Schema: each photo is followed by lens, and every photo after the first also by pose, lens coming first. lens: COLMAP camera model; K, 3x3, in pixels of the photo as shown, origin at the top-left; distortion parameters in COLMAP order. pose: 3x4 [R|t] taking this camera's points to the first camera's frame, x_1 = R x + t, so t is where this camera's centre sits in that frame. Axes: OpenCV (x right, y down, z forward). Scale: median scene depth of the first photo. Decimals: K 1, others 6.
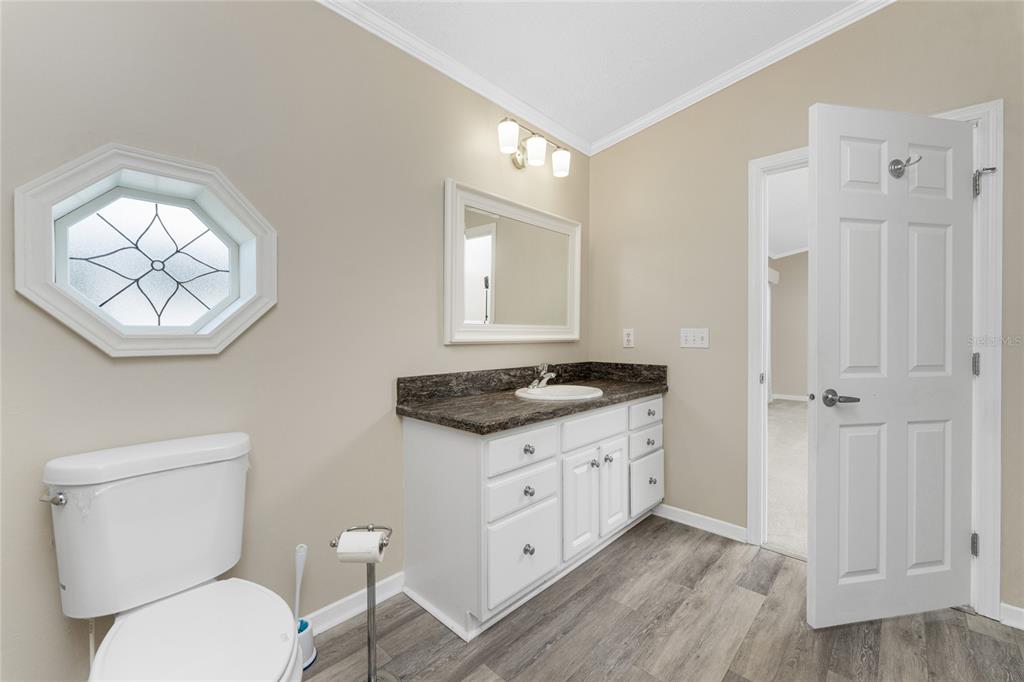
lens RADIAL K [[416.7, 0, 509.7], [0, 416.7, 335.8], [0, 0, 1]] dist [0.000752, 0.000085]
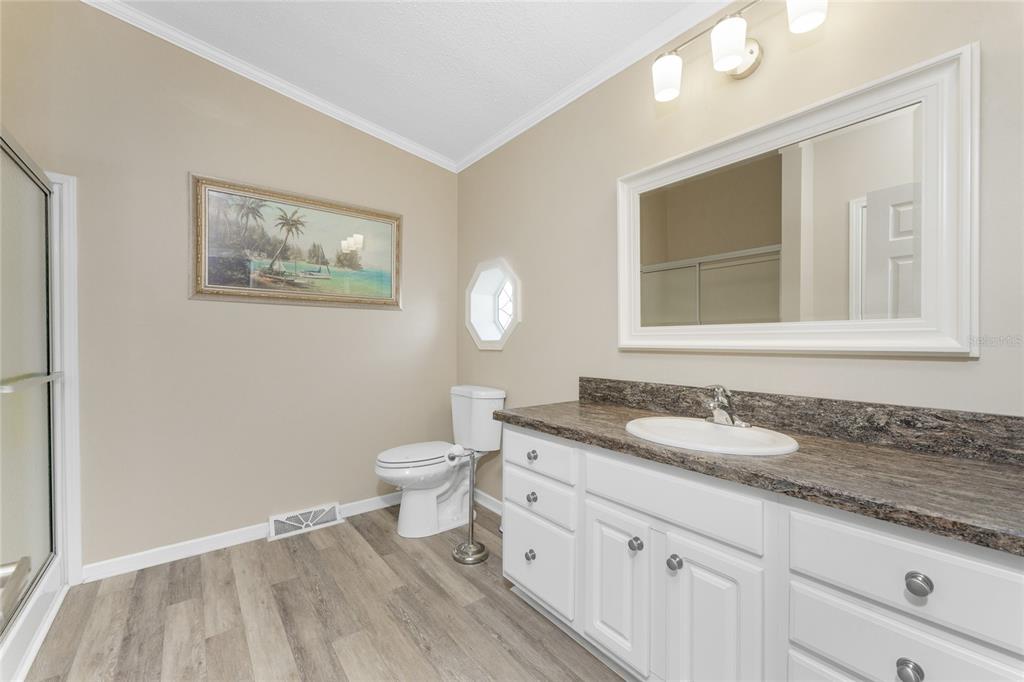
lens RADIAL K [[409.8, 0, 513.1], [0, 409.8, 346.7], [0, 0, 1]] dist [-0.000552, -0.000035]
pose [[-0.138567, 0.010208, -0.990300, 0.833385], [-0.006329, 0.999917, 0.011192, 0.004006], [0.990333, 0.007819, -0.138491, 0.895356]]
